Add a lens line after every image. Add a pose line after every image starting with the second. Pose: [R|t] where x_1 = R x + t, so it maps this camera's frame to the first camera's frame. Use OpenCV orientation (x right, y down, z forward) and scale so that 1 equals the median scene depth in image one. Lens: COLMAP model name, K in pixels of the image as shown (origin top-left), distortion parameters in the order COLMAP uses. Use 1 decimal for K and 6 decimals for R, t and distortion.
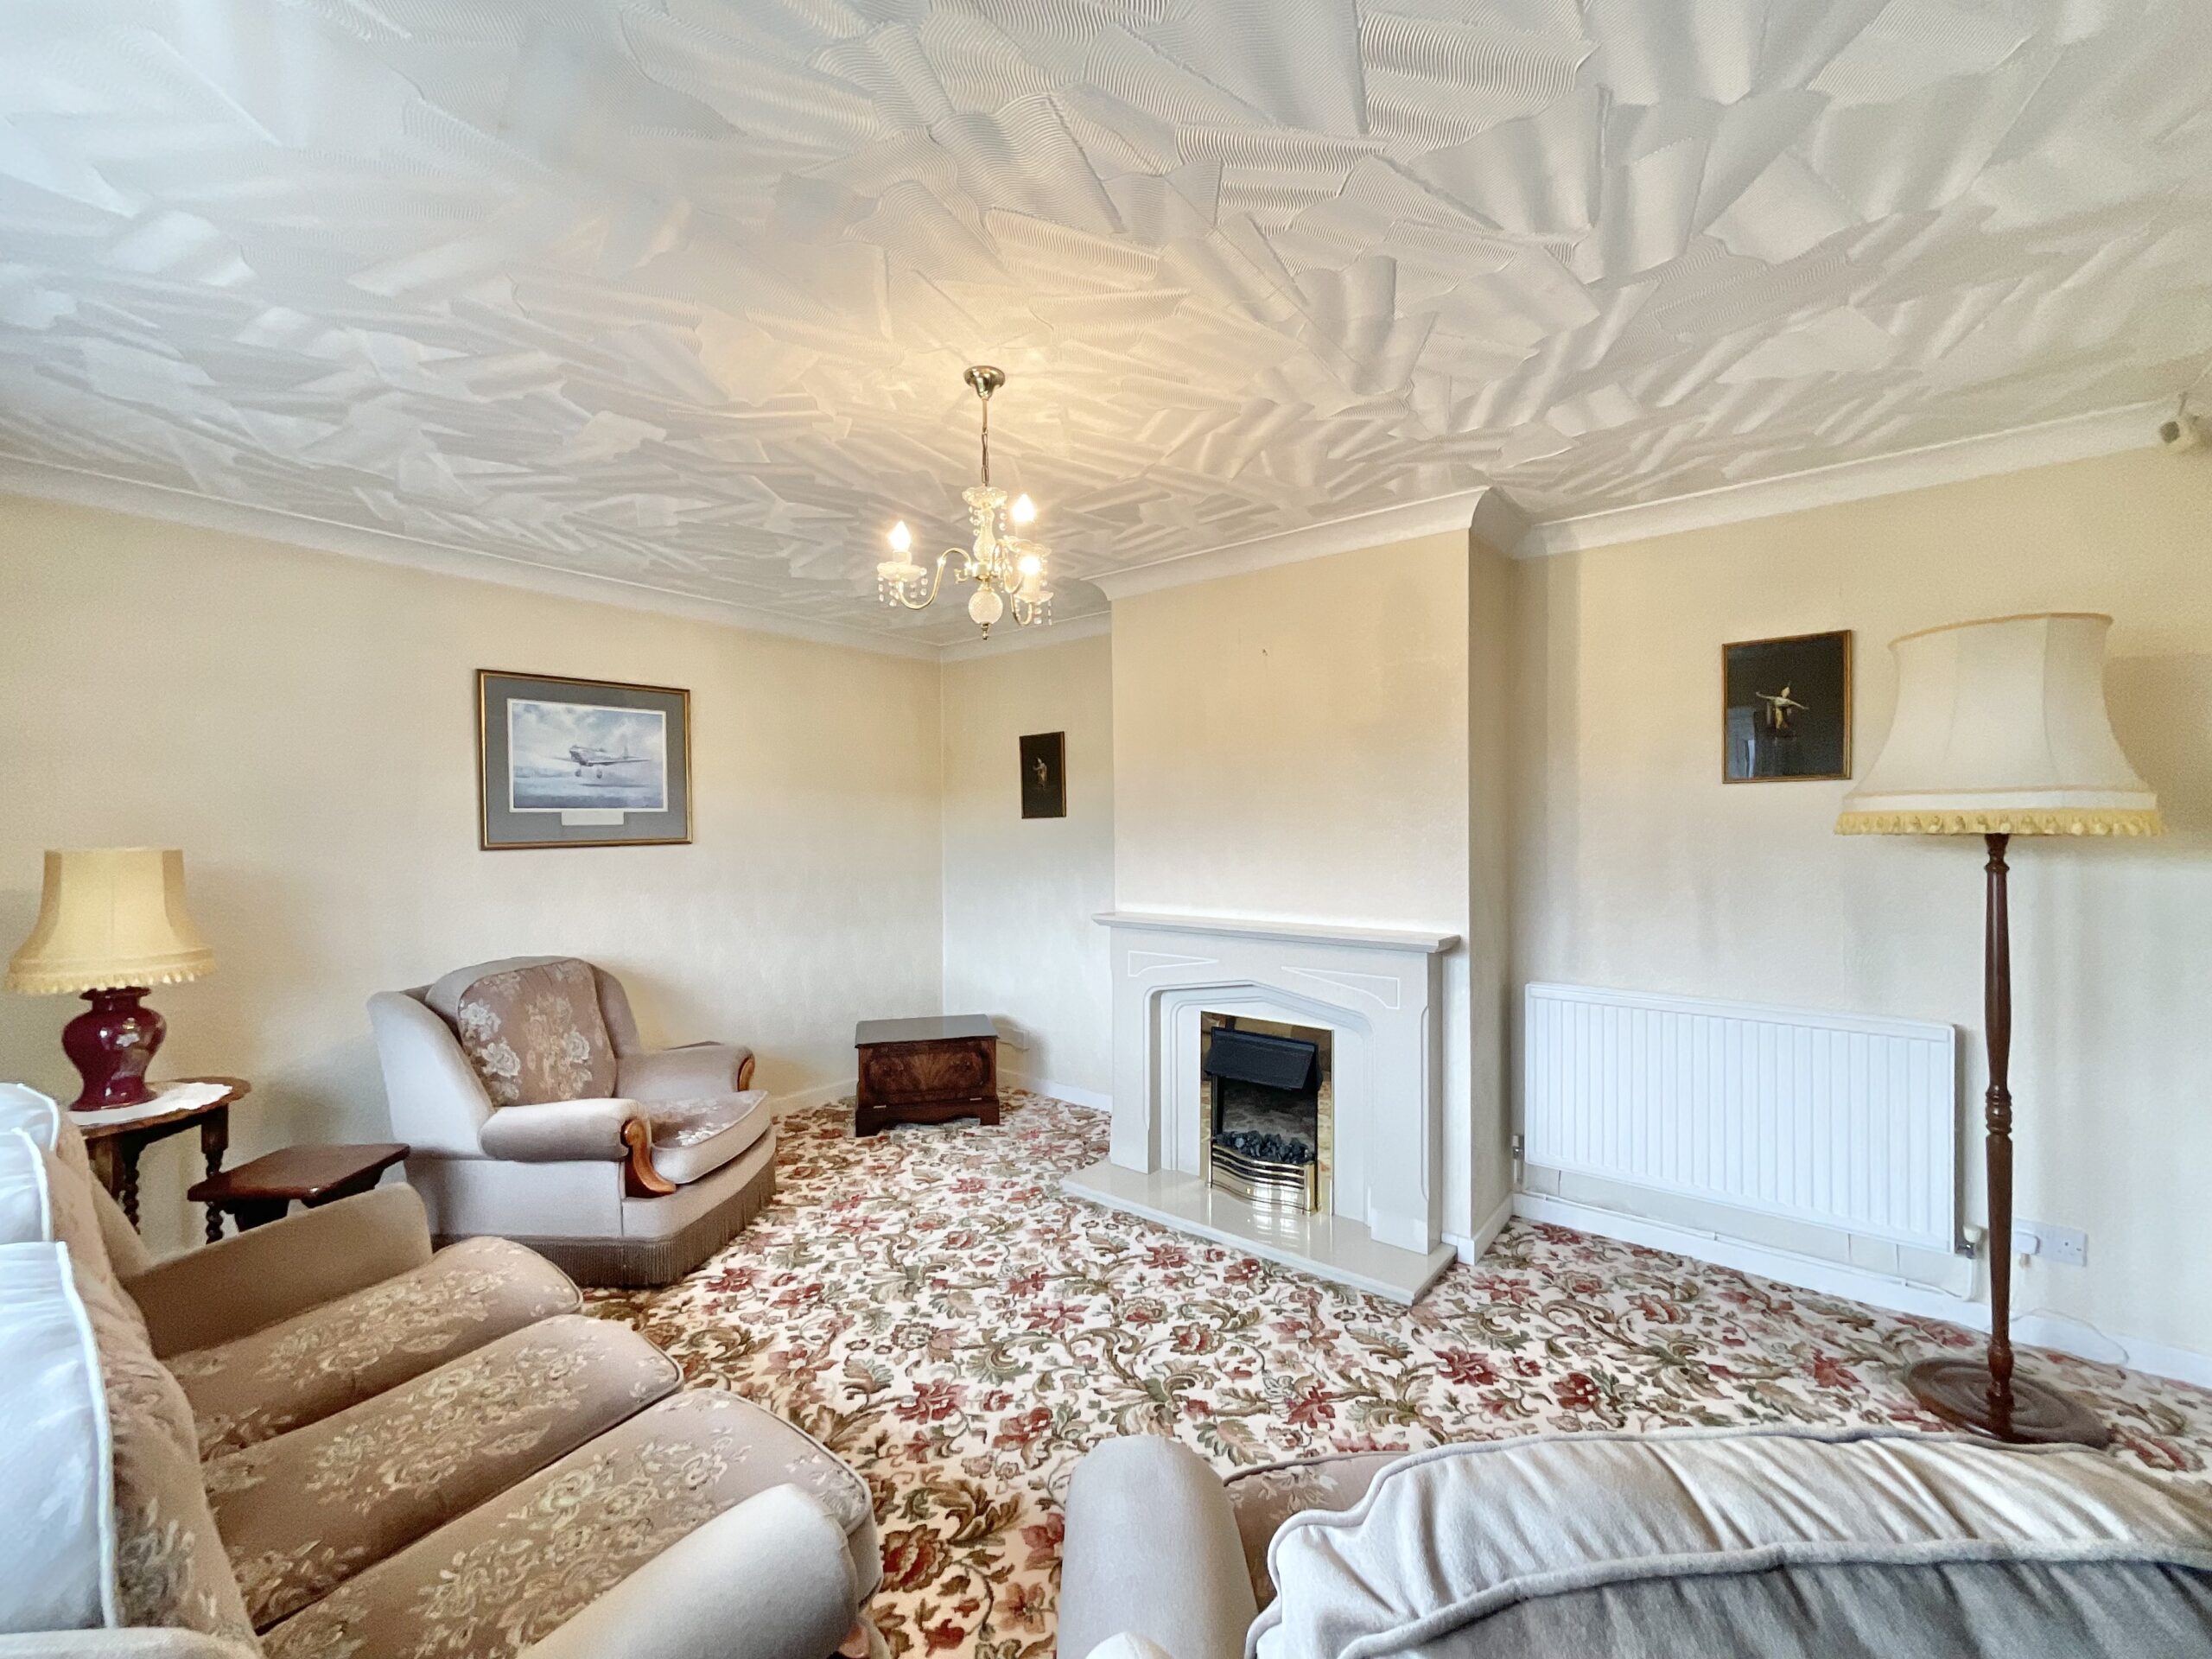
lens RADIAL K [[898.7, 0, 1107.0], [0, 898.7, 835.2], [0, 0, 1]] dist [-0.016394, 0.001798]
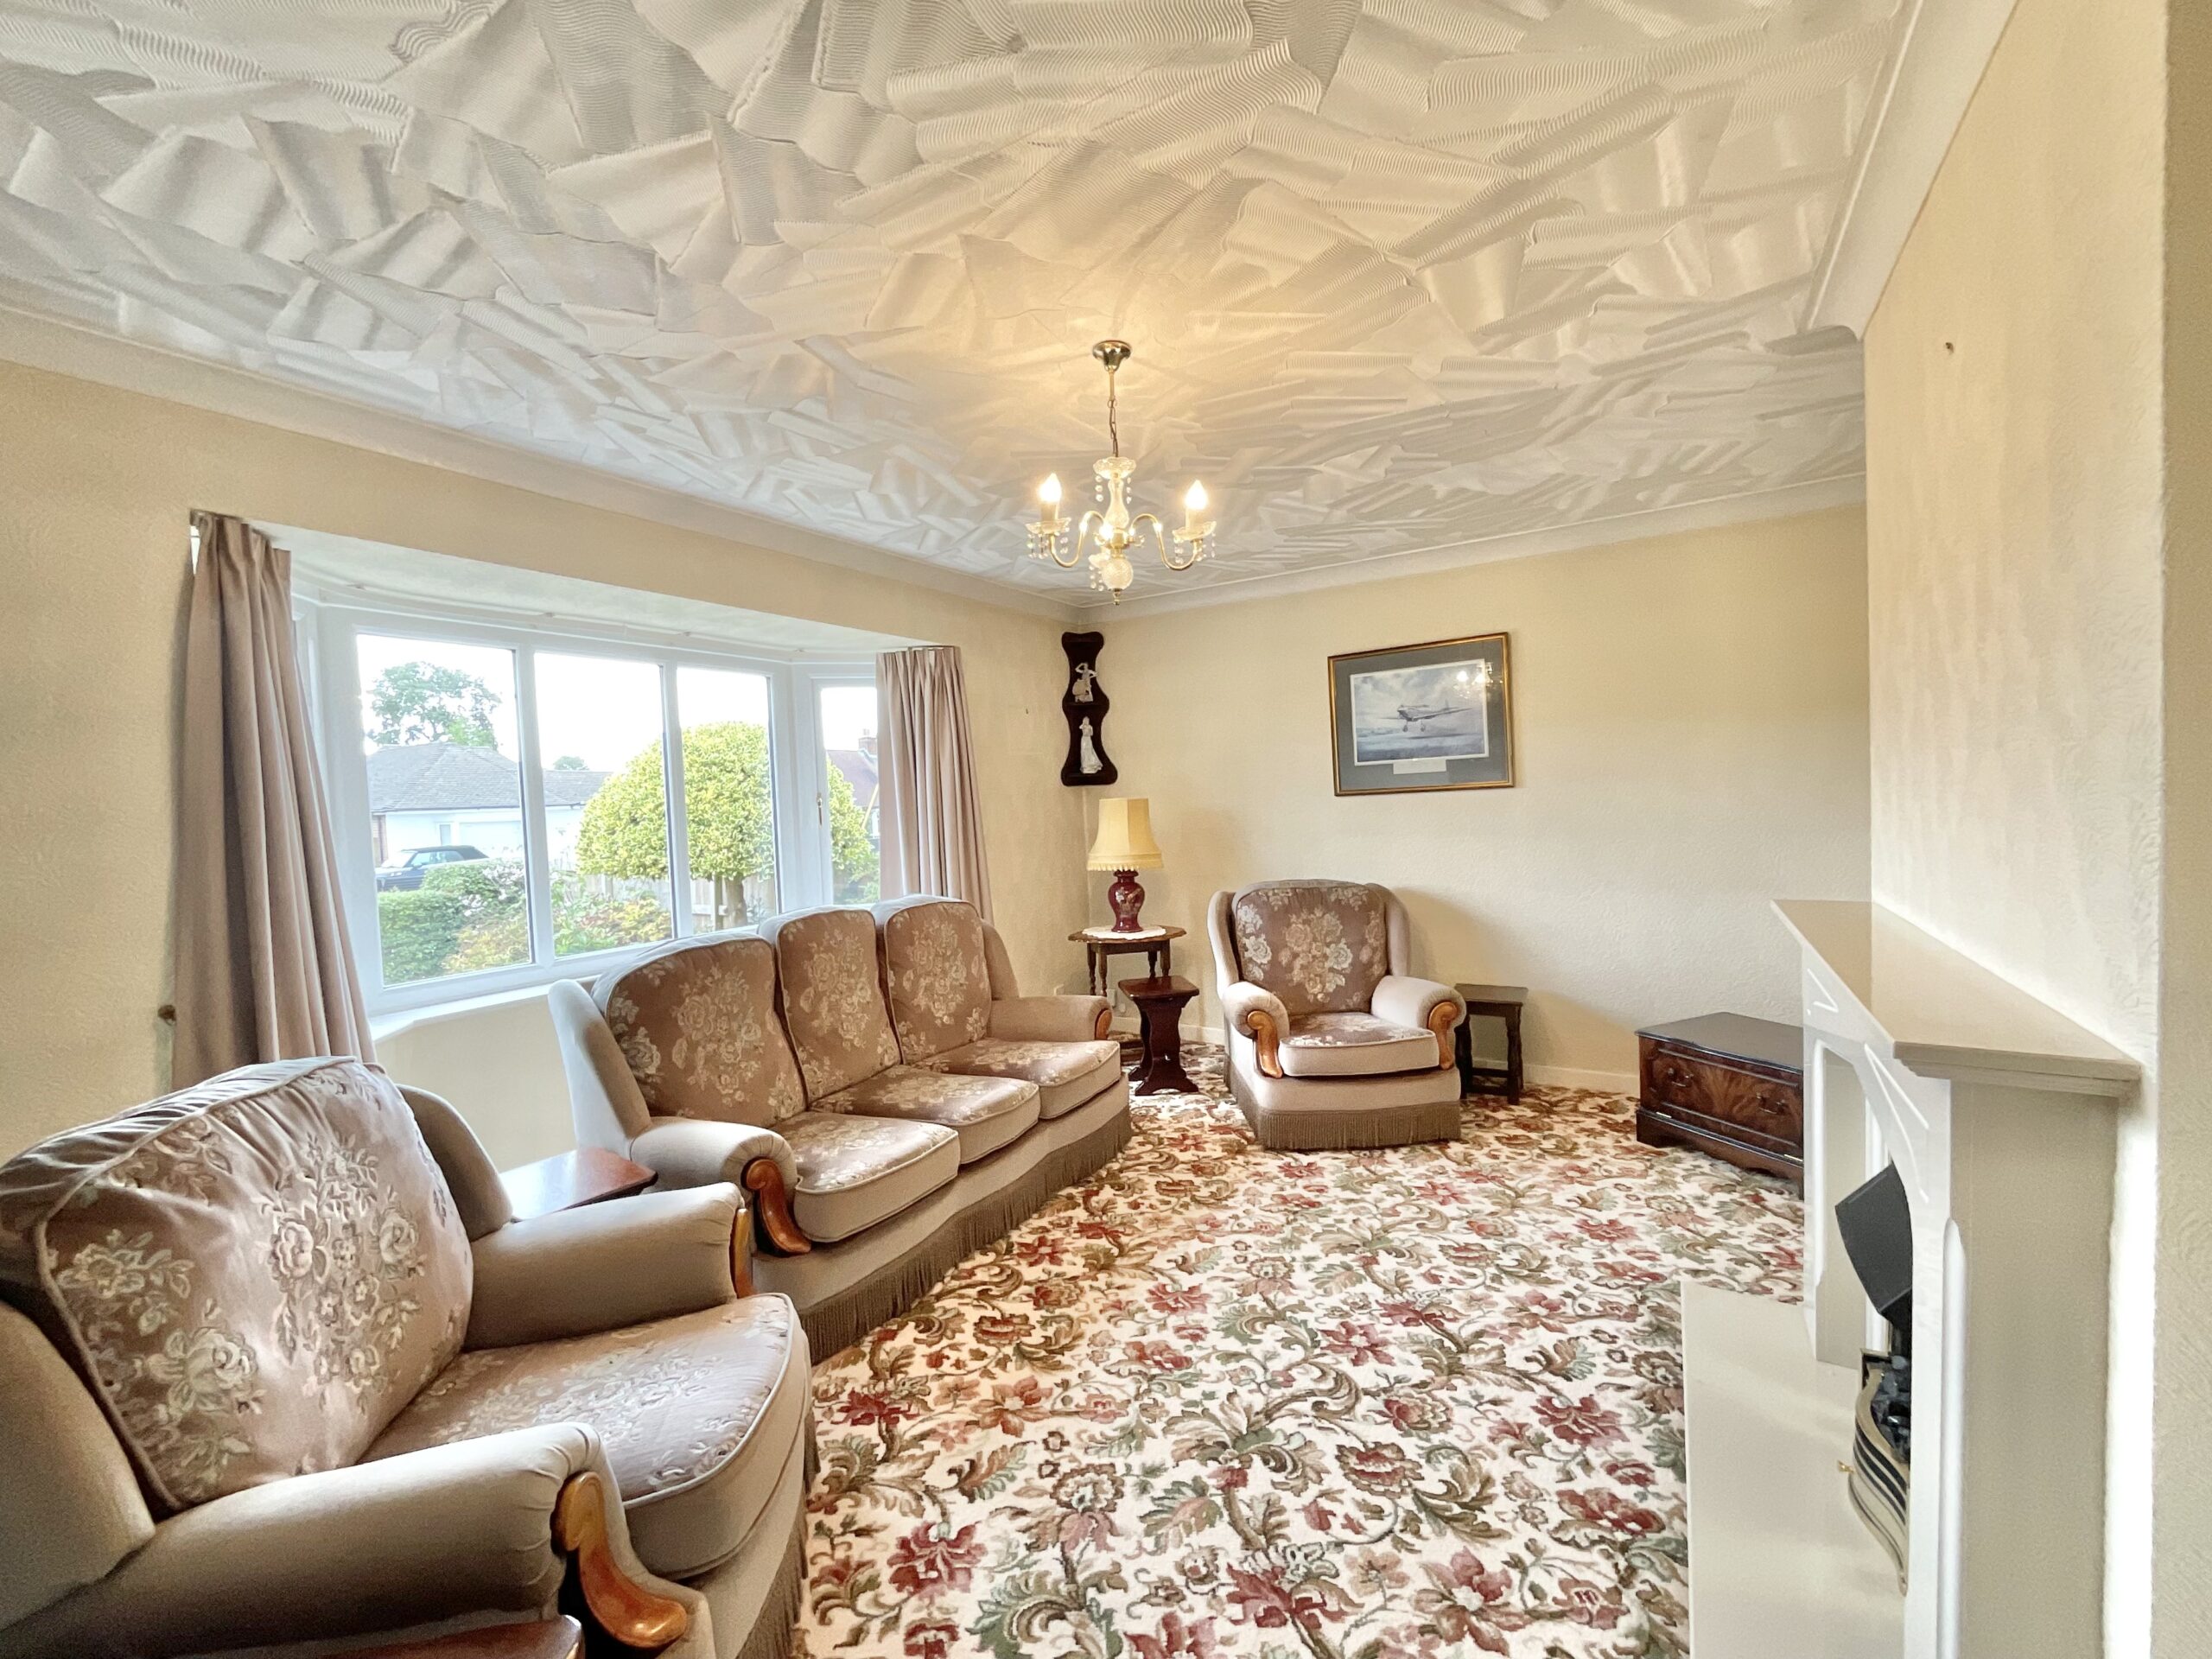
lens RADIAL K [[898.7, 0, 1108.6], [0, 898.7, 834.5], [0, 0, 1]] dist [-0.016394, 0.001798]
pose [[0.124459, 0.040385, -0.991403, 0.629020], [0.029709, 0.998572, 0.044406, 0.005704], [0.991780, -0.034981, 0.123082, 0.577020]]
